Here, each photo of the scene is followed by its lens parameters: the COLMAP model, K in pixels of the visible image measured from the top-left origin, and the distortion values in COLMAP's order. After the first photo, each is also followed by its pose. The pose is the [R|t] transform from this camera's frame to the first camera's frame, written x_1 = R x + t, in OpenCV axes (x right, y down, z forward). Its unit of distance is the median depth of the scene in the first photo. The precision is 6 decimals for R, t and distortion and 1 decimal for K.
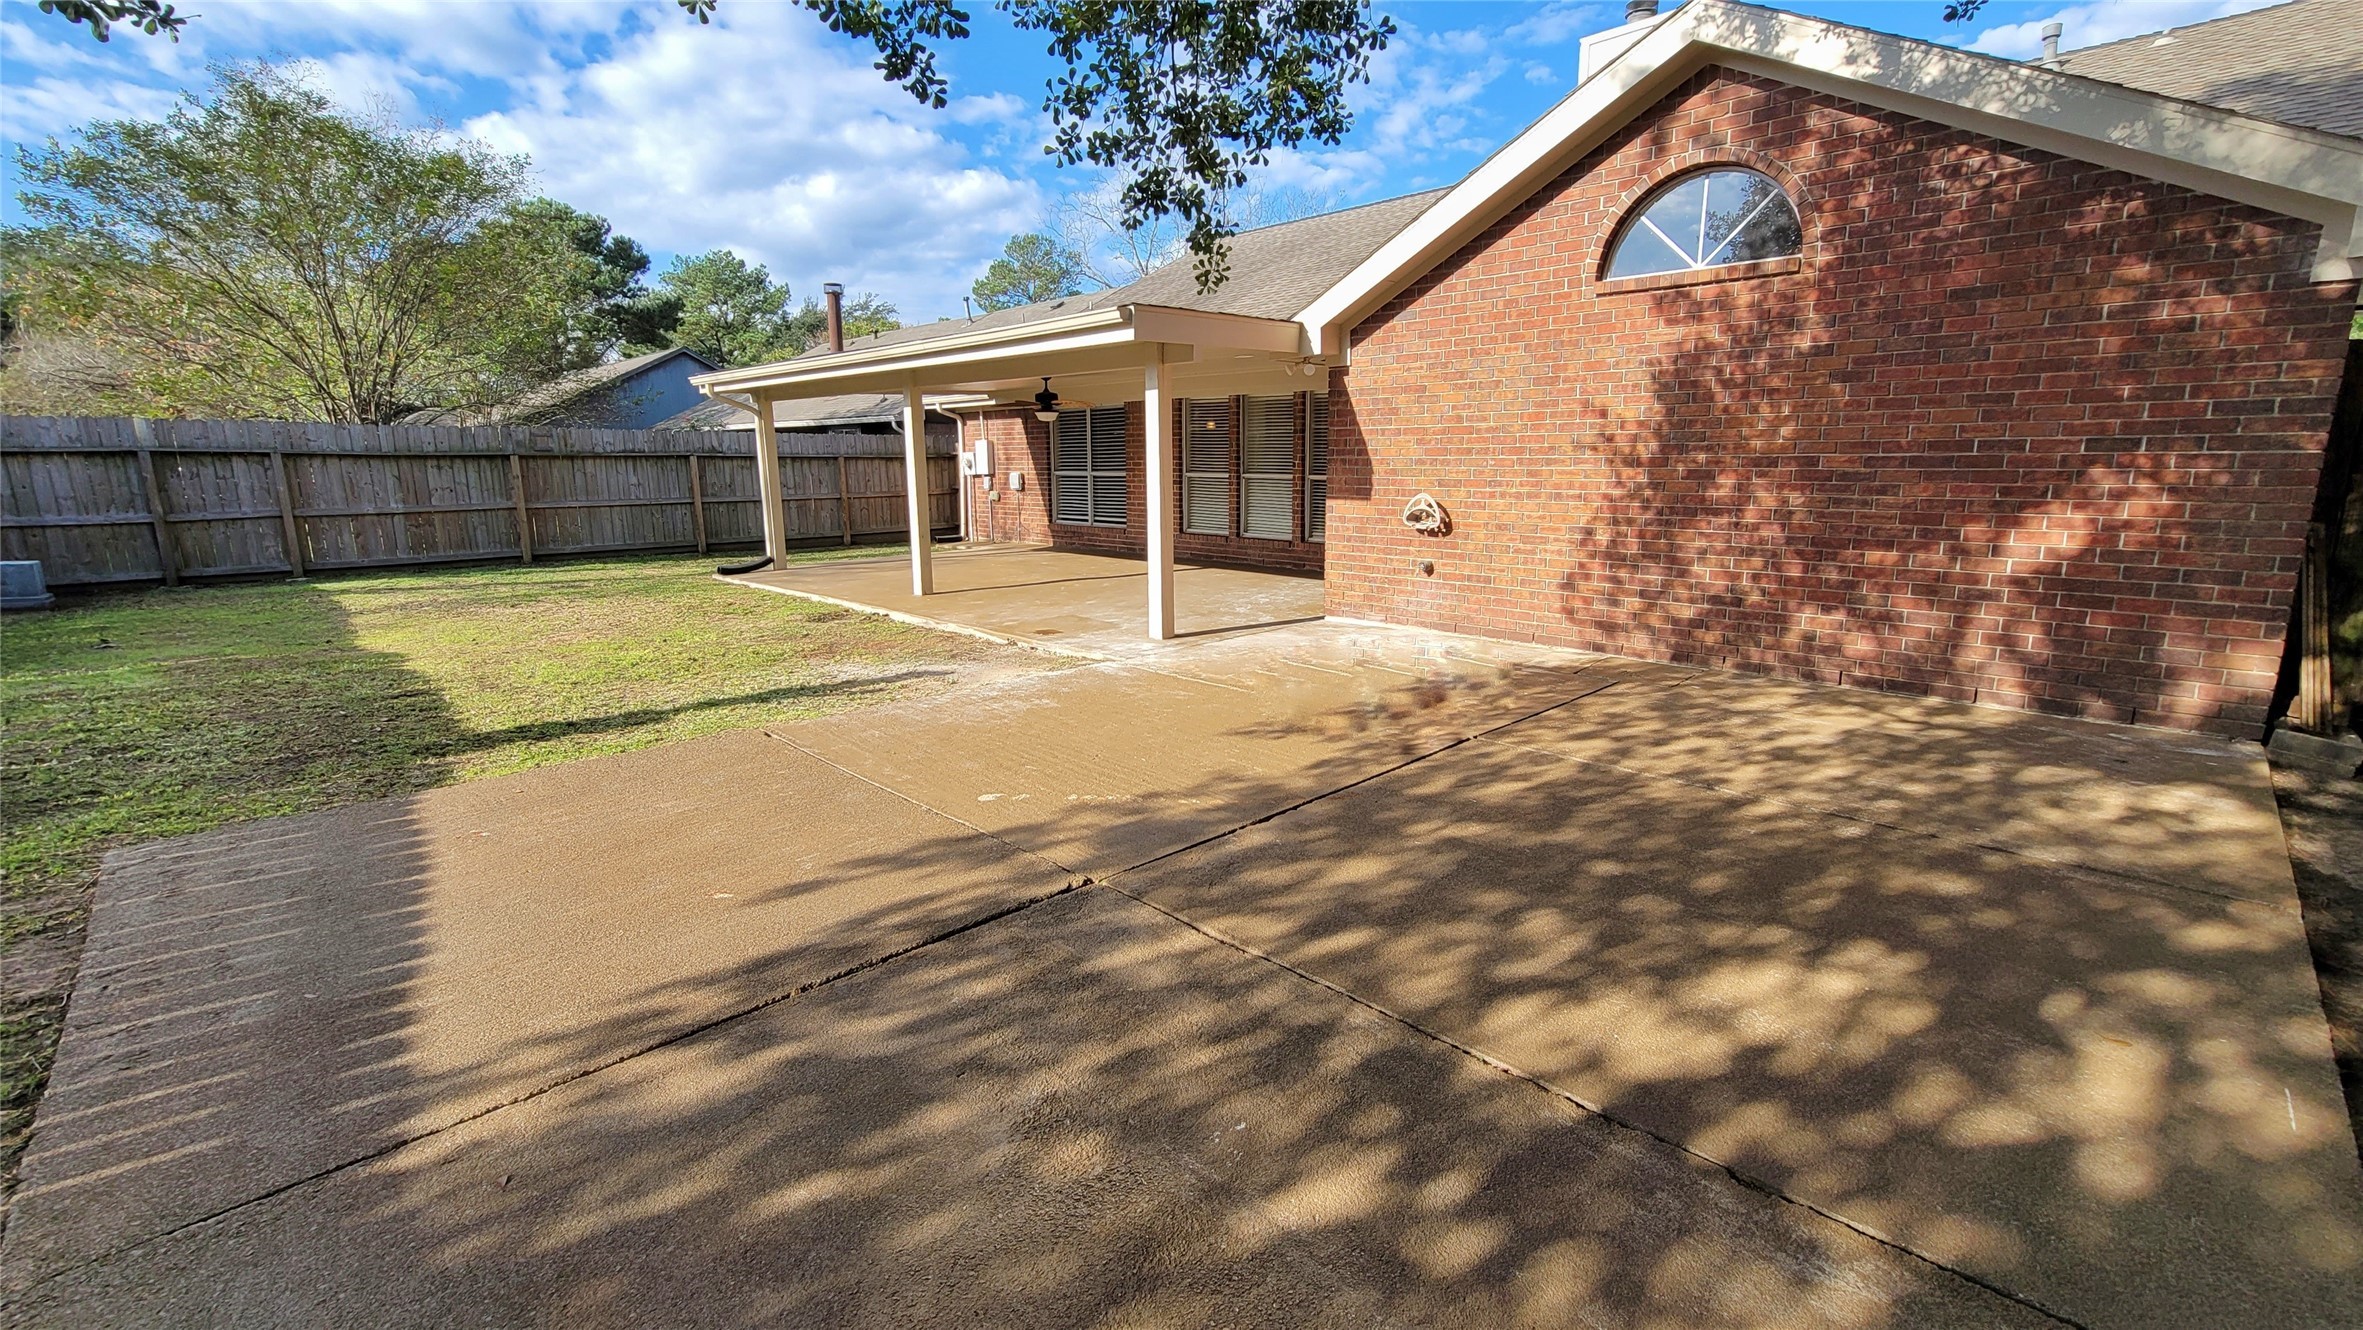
lens RADIAL K [[969.0, 0, 1183.9], [0, 969.0, 654.5], [0, 0, 1]] dist [-0.012561, 0.009874]
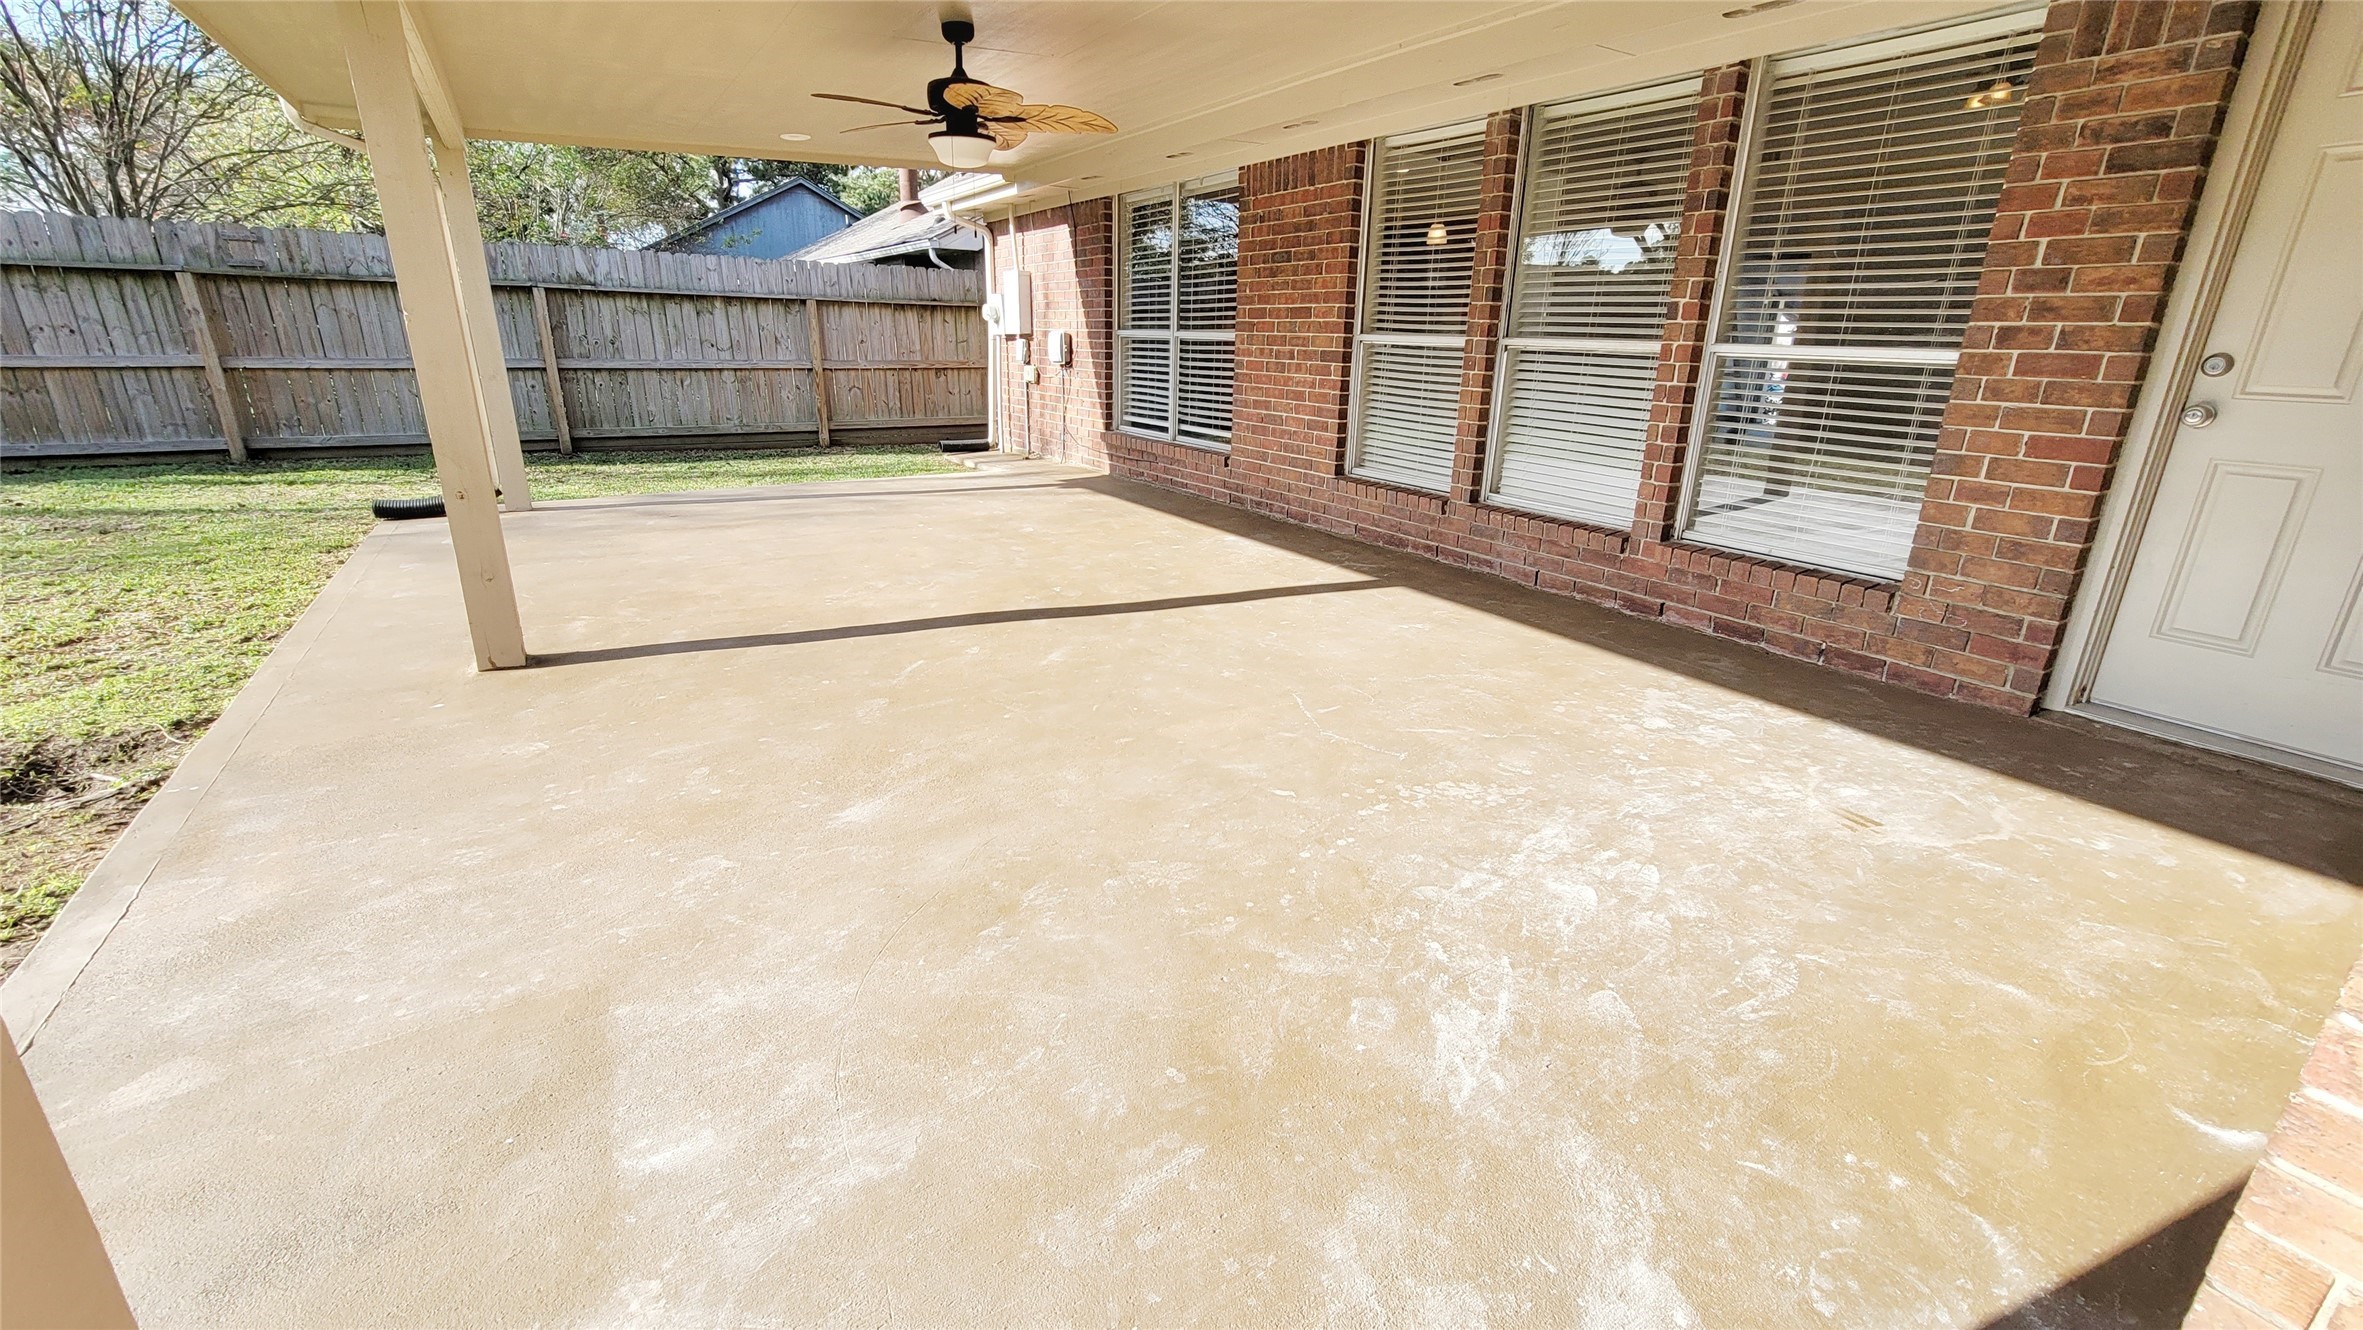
lens RADIAL K [[970.6, 0, 1184.7], [0, 970.6, 650.4], [0, 0, 1]] dist [-0.003396, 0.000296]
pose [[0.974161, 0.093254, -0.205702, 0.044259], [-0.069688, 0.990447, 0.118989, -0.158596], [0.214833, -0.101579, 0.971354, 0.923943]]
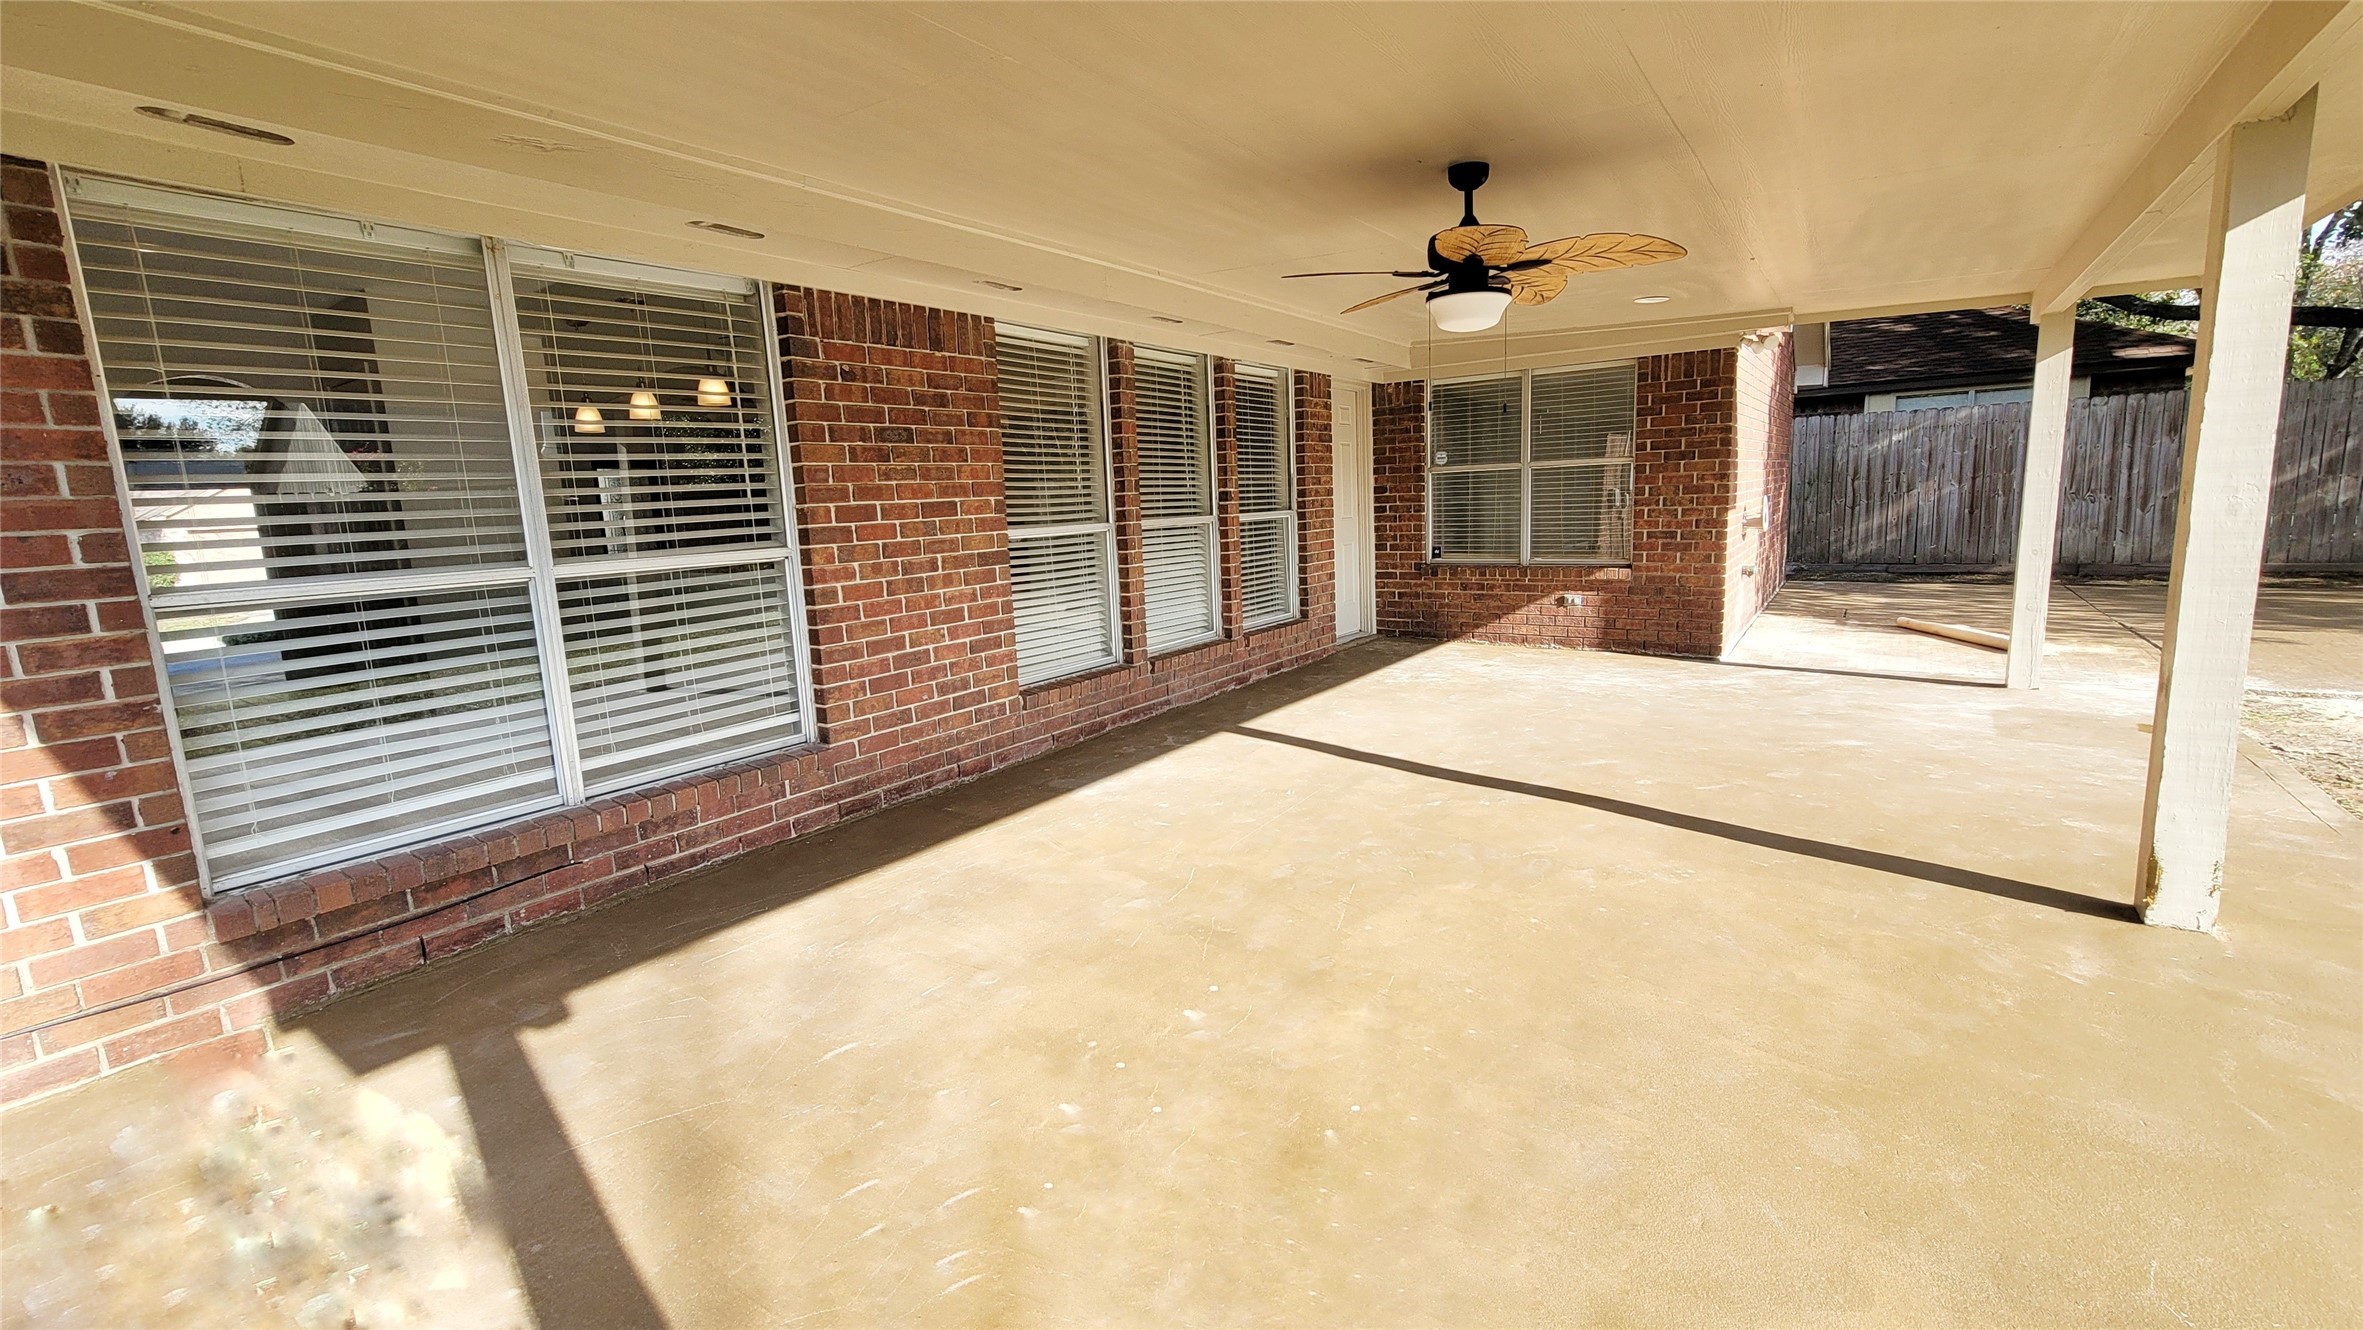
lens RADIAL K [[970.6, 0, 1184.7], [0, 970.6, 650.4], [0, 0, 1]] dist [-0.003396, 0.000296]
pose [[-0.165145, -0.140447, 0.976218, -0.597258], [0.244066, 0.953203, 0.178424, -0.314700], [-0.955593, 0.267728, -0.123138, 1.621683]]
